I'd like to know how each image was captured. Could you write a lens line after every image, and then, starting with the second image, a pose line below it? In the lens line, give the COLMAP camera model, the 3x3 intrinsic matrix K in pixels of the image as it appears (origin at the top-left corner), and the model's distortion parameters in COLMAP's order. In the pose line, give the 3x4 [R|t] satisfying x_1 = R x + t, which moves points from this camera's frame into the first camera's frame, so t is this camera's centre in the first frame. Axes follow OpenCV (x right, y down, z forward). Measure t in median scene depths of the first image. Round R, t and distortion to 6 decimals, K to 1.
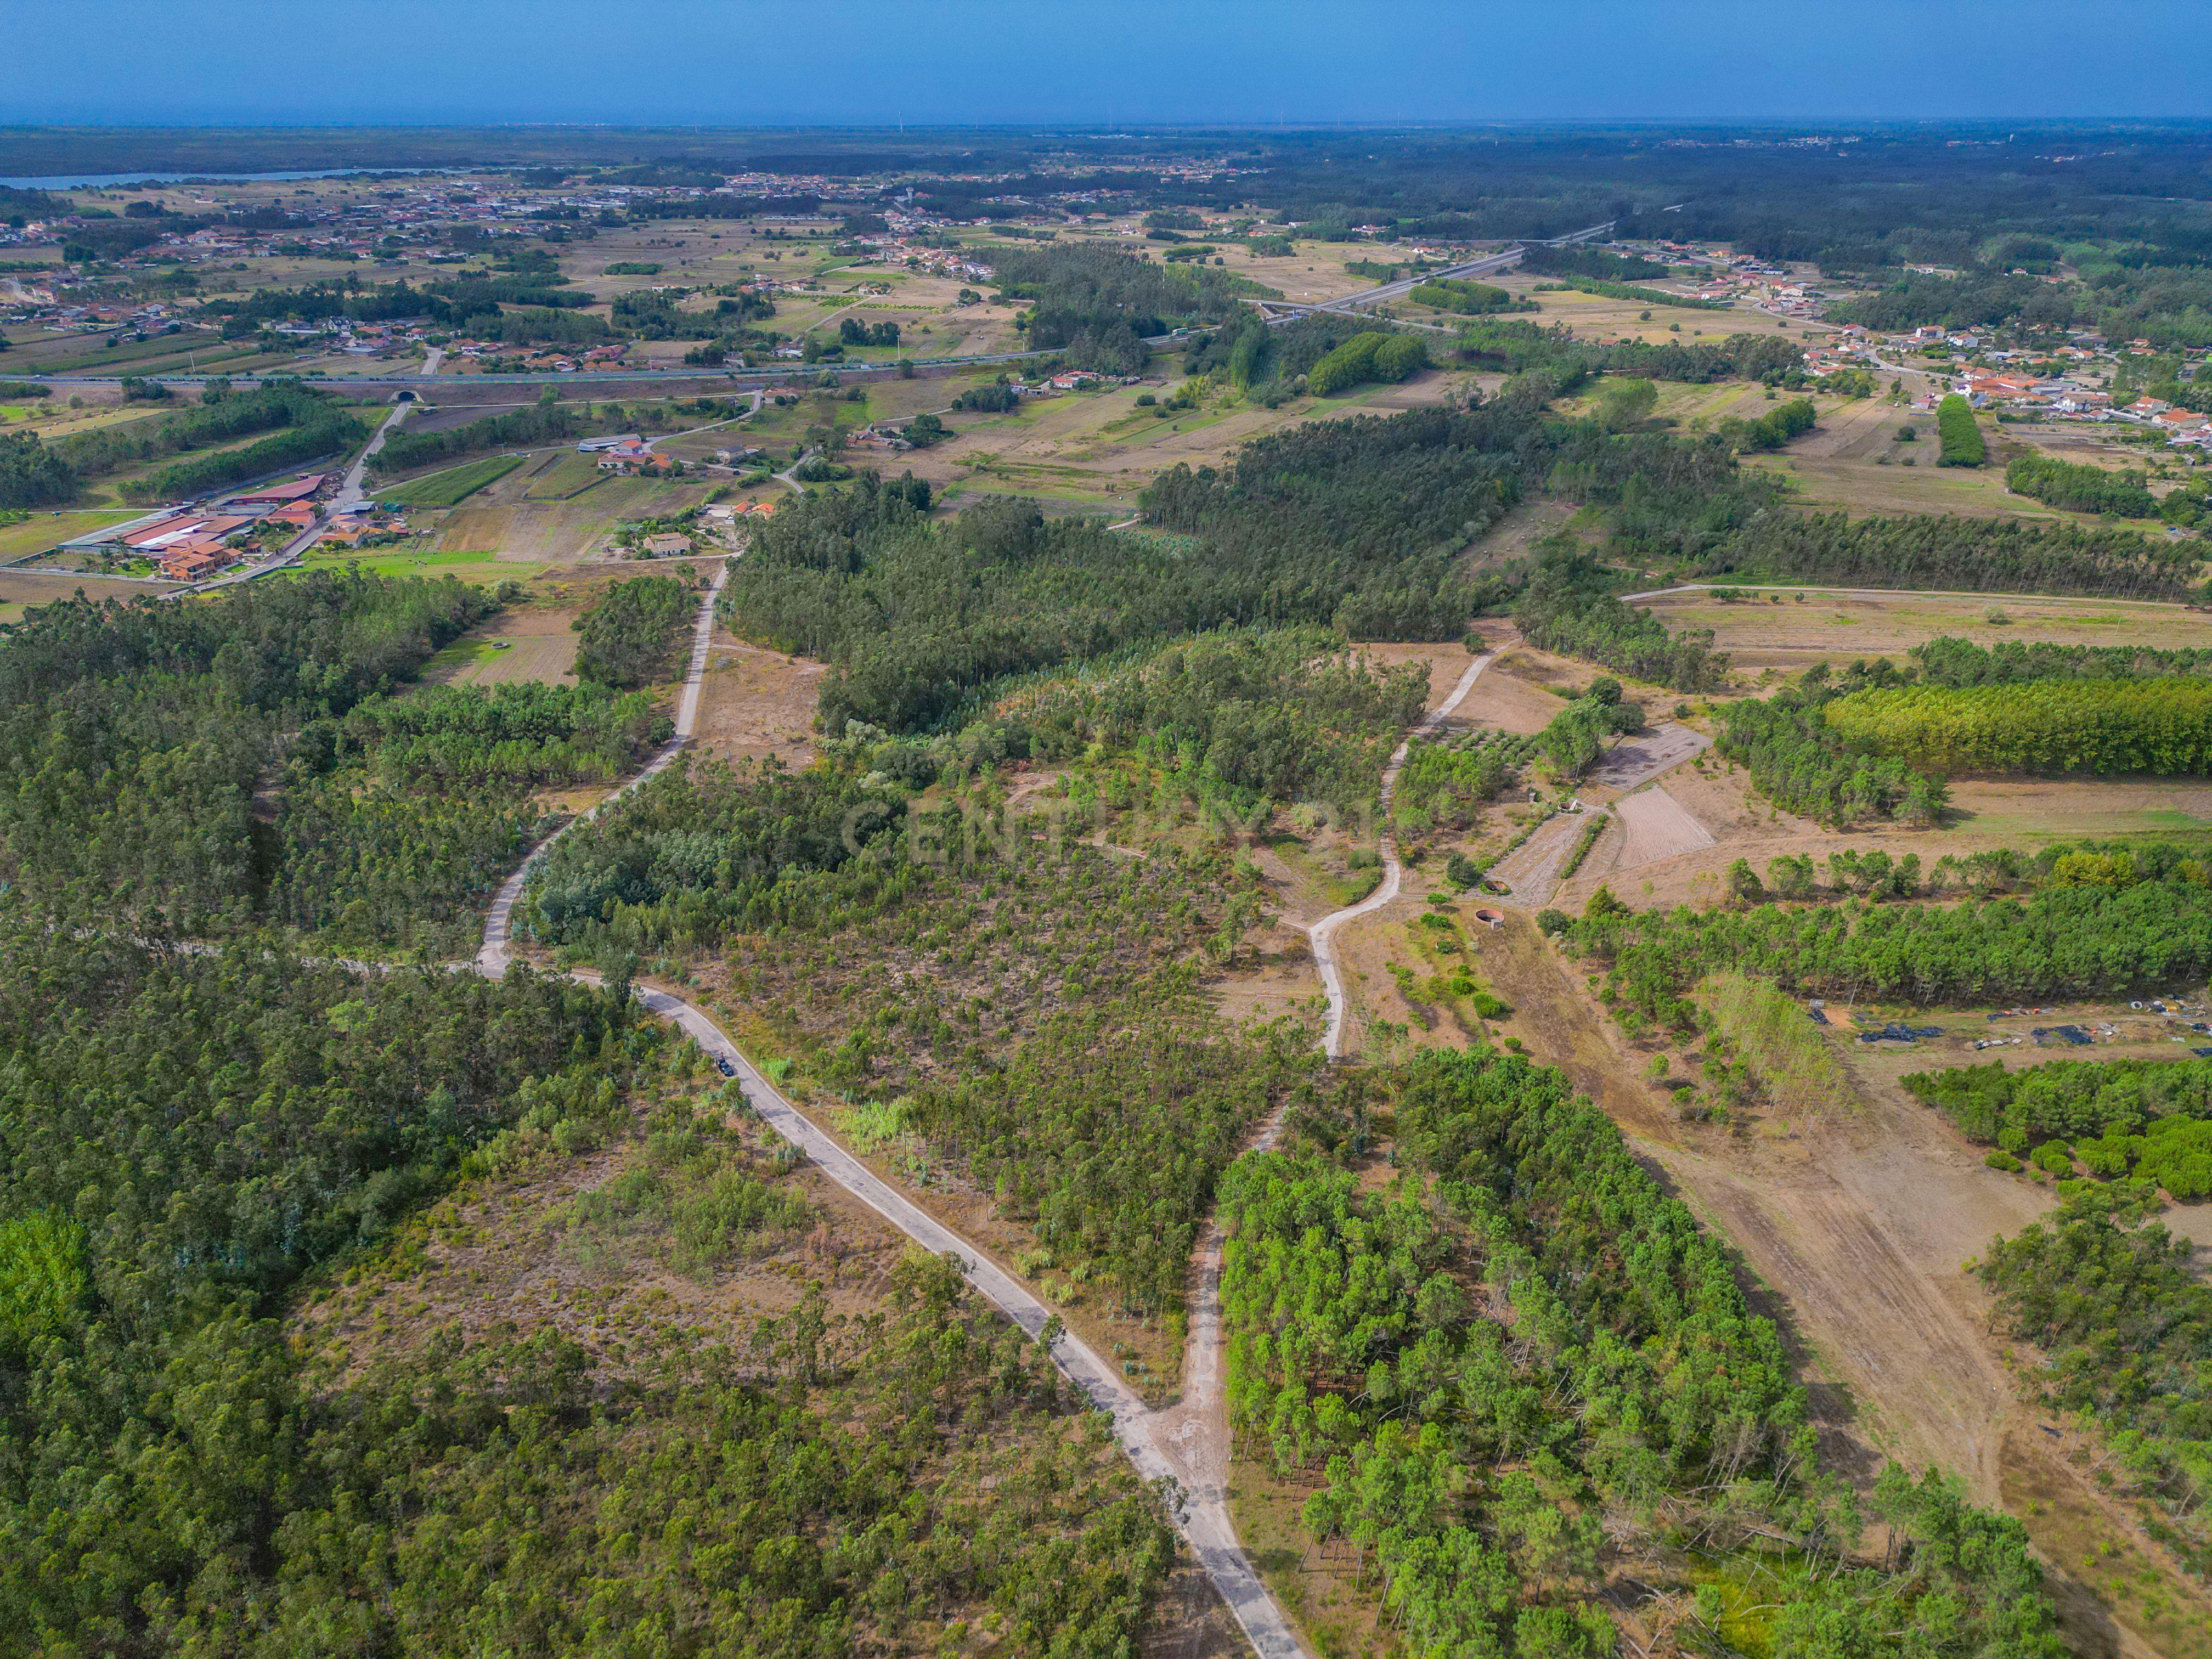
lens RADIAL K [[1546.8, 0, 1098.9], [0, 1546.8, 823.4], [0, 0, 1]] dist [0.068816, -0.060101]
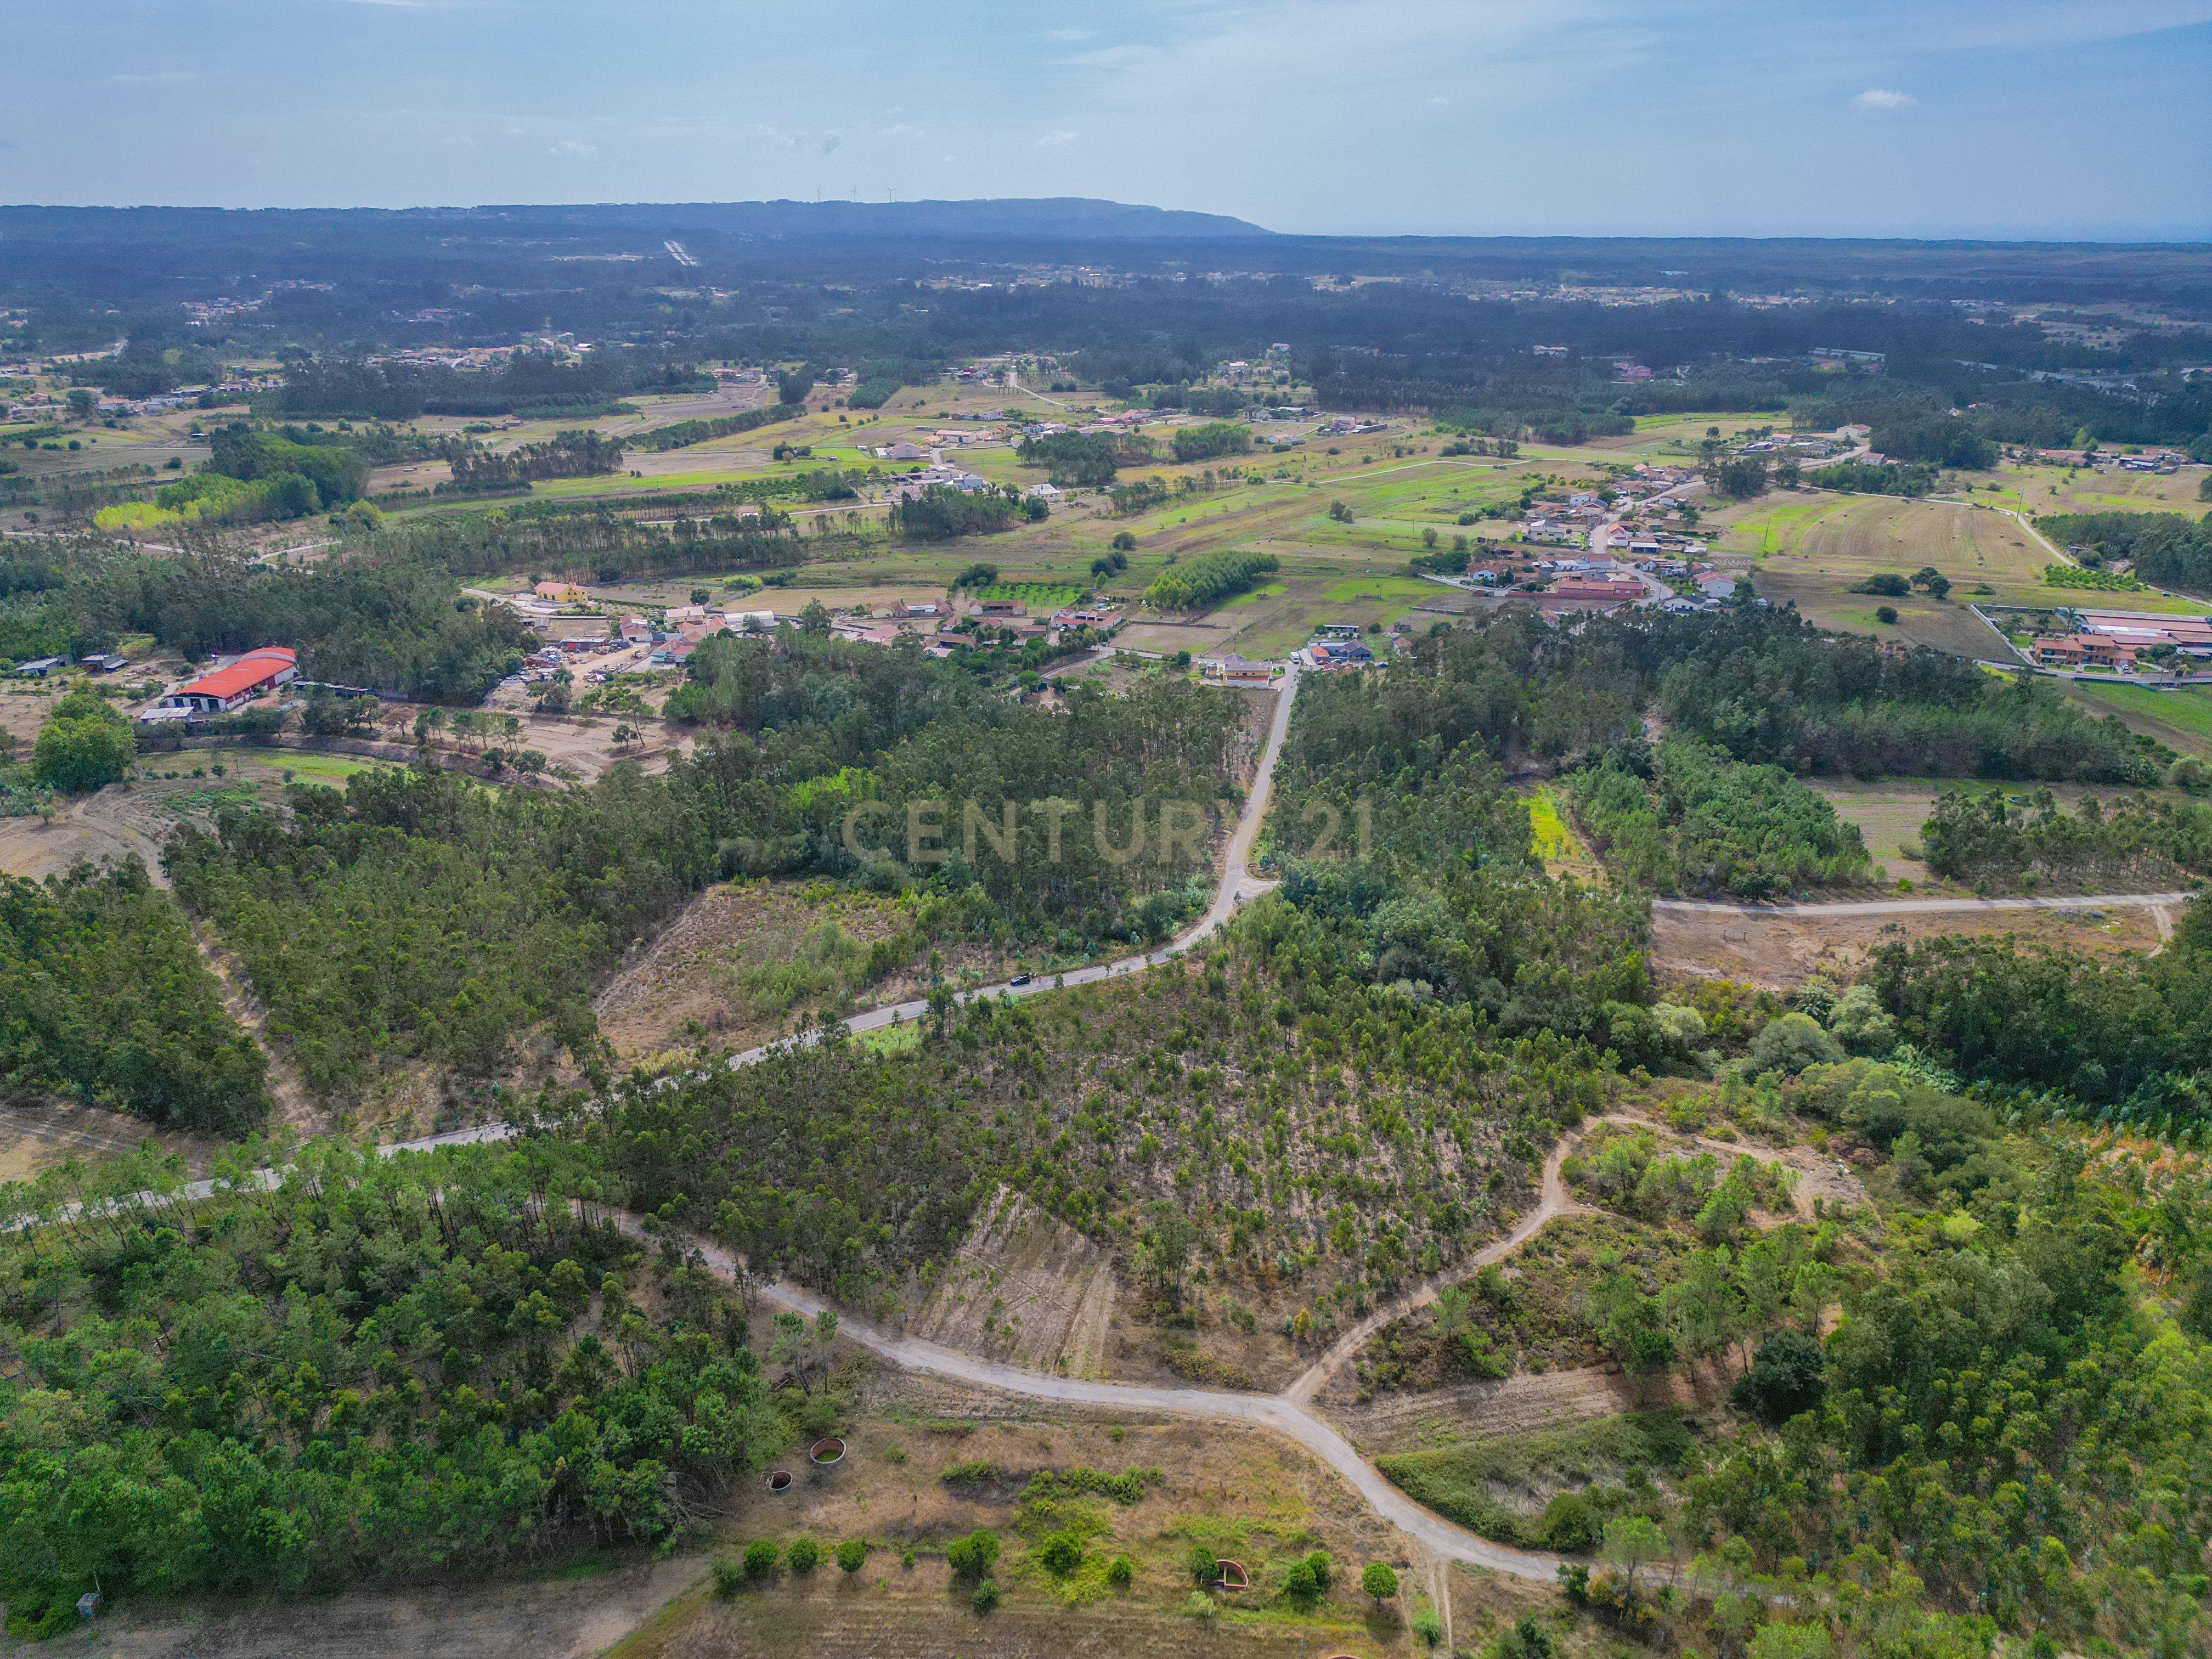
lens RADIAL K [[1546.8, 0, 1098.9], [0, 1546.8, 823.4], [0, 0, 1]] dist [0.068816, -0.060101]
pose [[-0.099582, 0.355705, -0.929278, 0.311006], [-0.421384, 0.830963, 0.363229, -0.150935], [0.901398, 0.427754, 0.067140, 0.406695]]
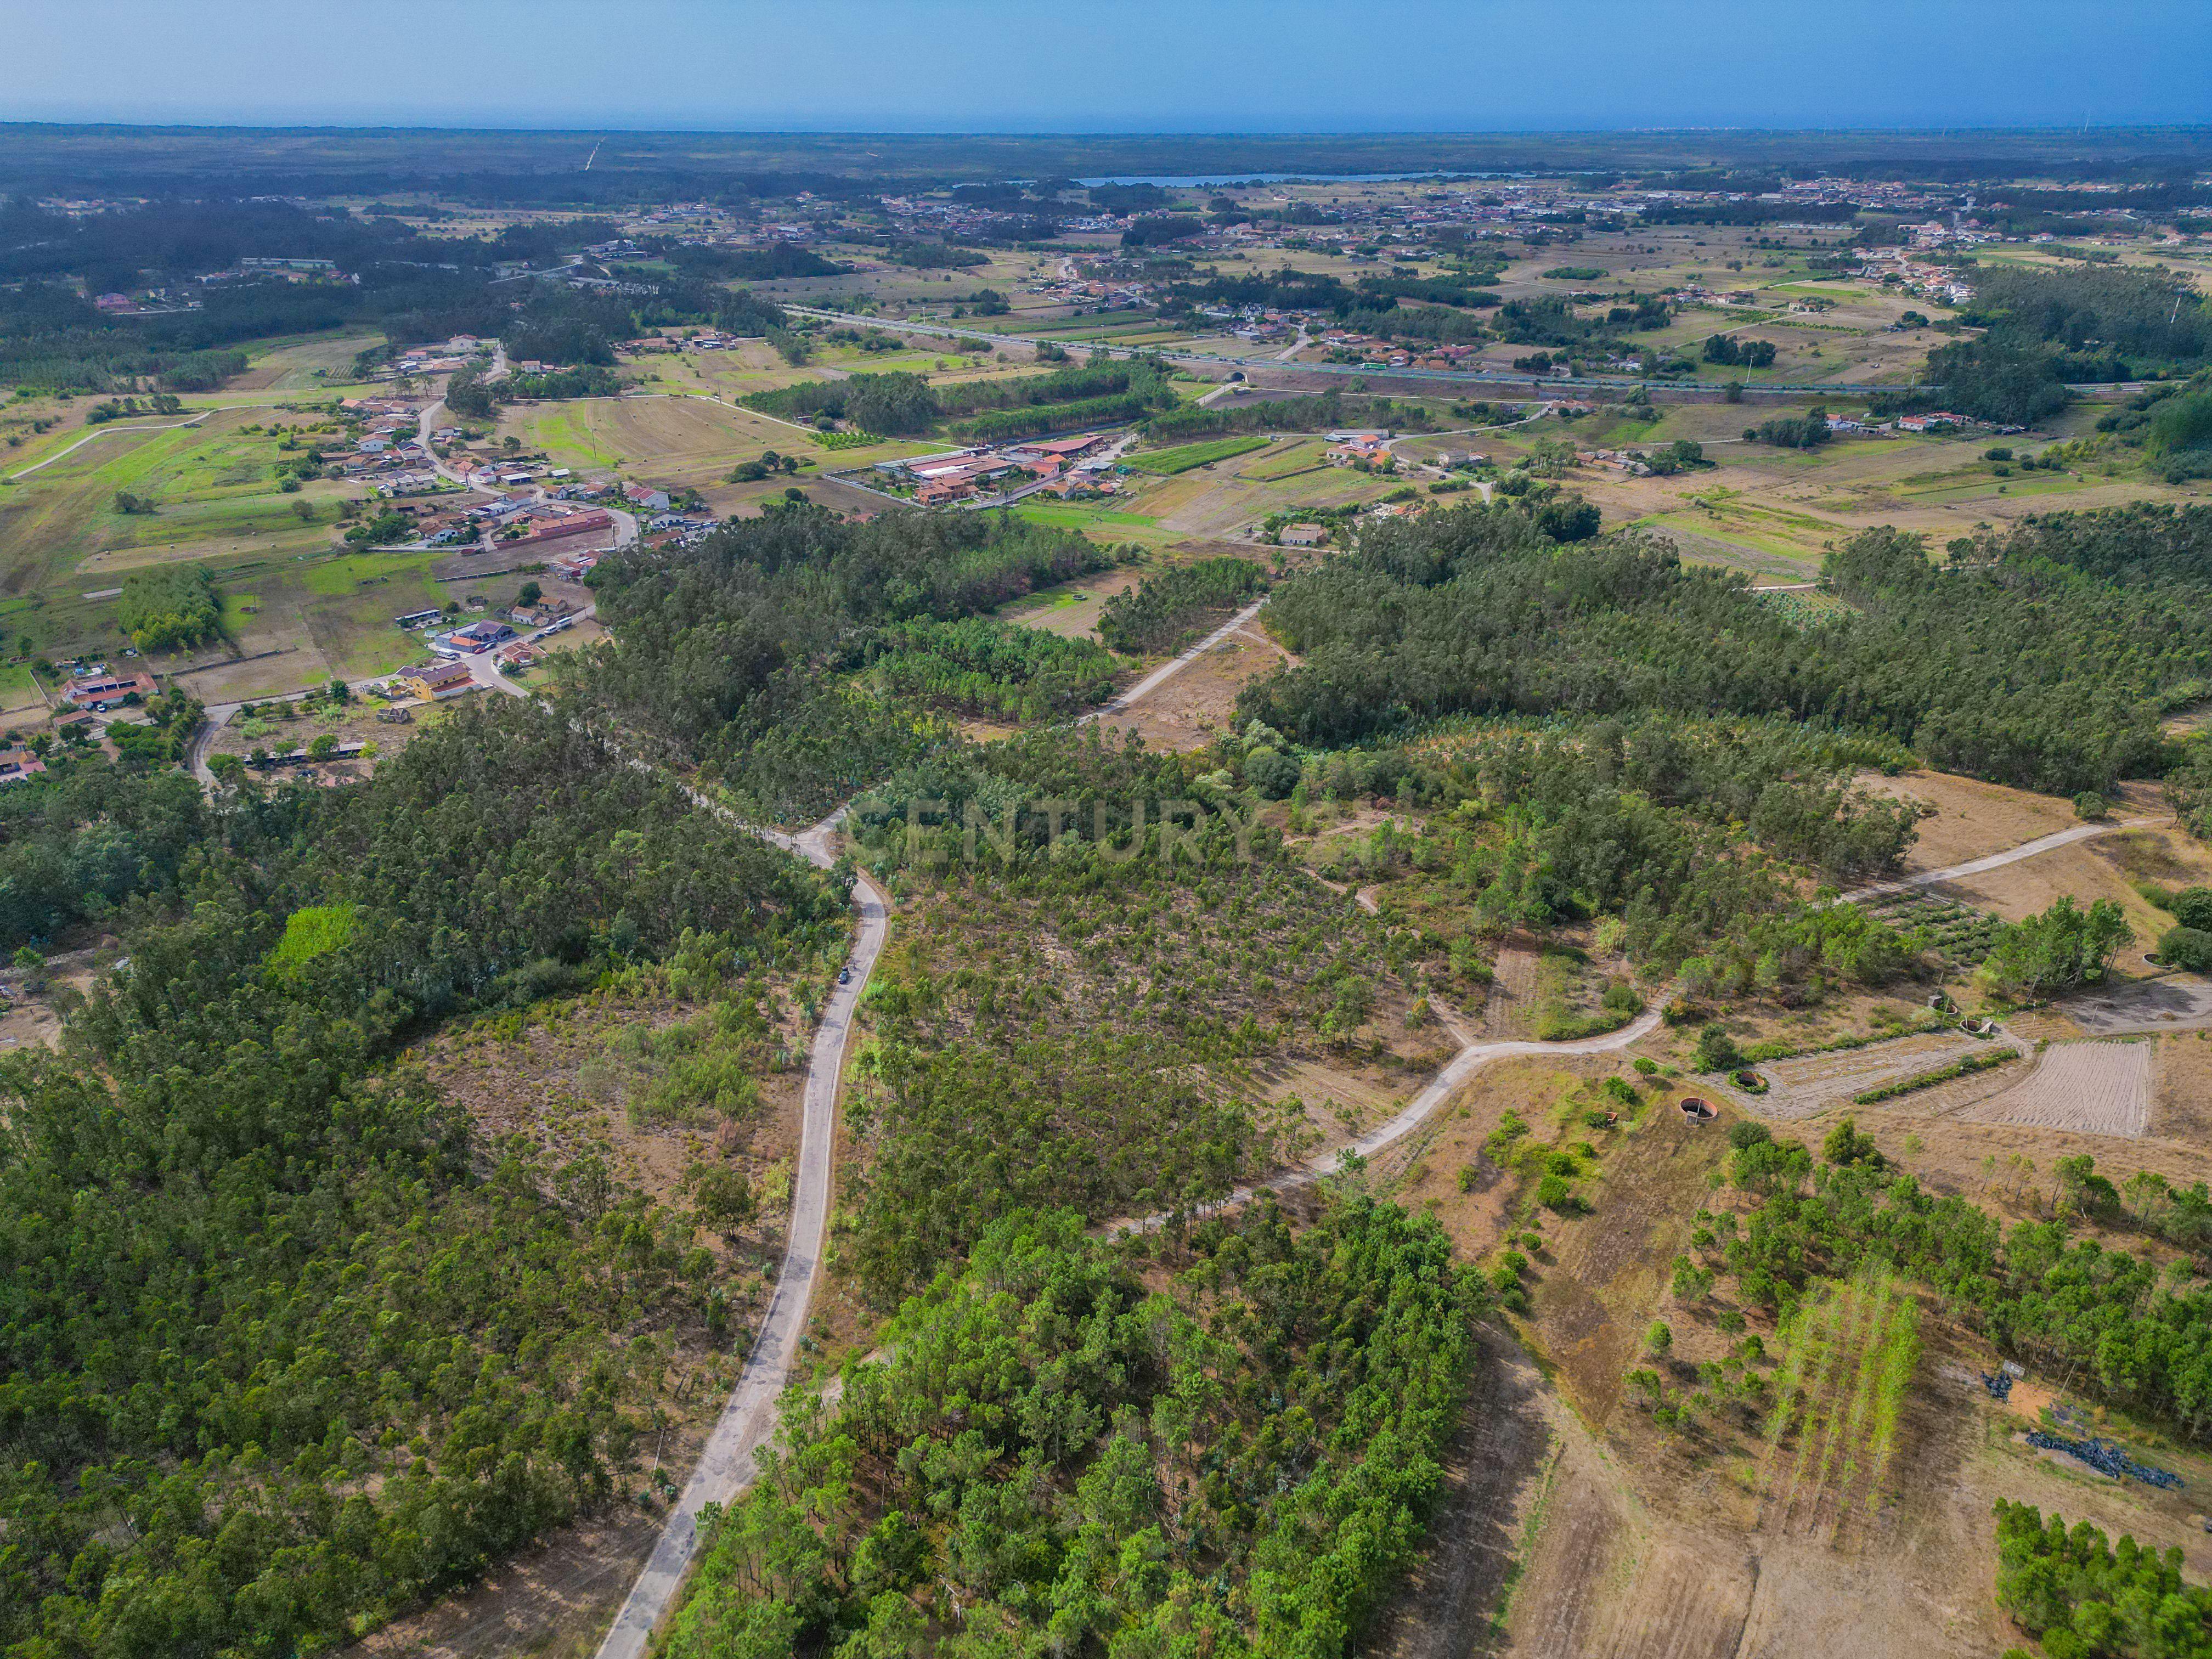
lens RADIAL K [[1546.8, 0, 1098.9], [0, 1546.8, 823.4], [0, 0, 1]] dist [0.068816, -0.060101]
pose [[0.798064, 0.250062, -0.548236, 0.211025], [-0.251314, 0.965046, 0.074343, -0.033275], [0.547664, 0.078449, 0.833013, 0.074687]]
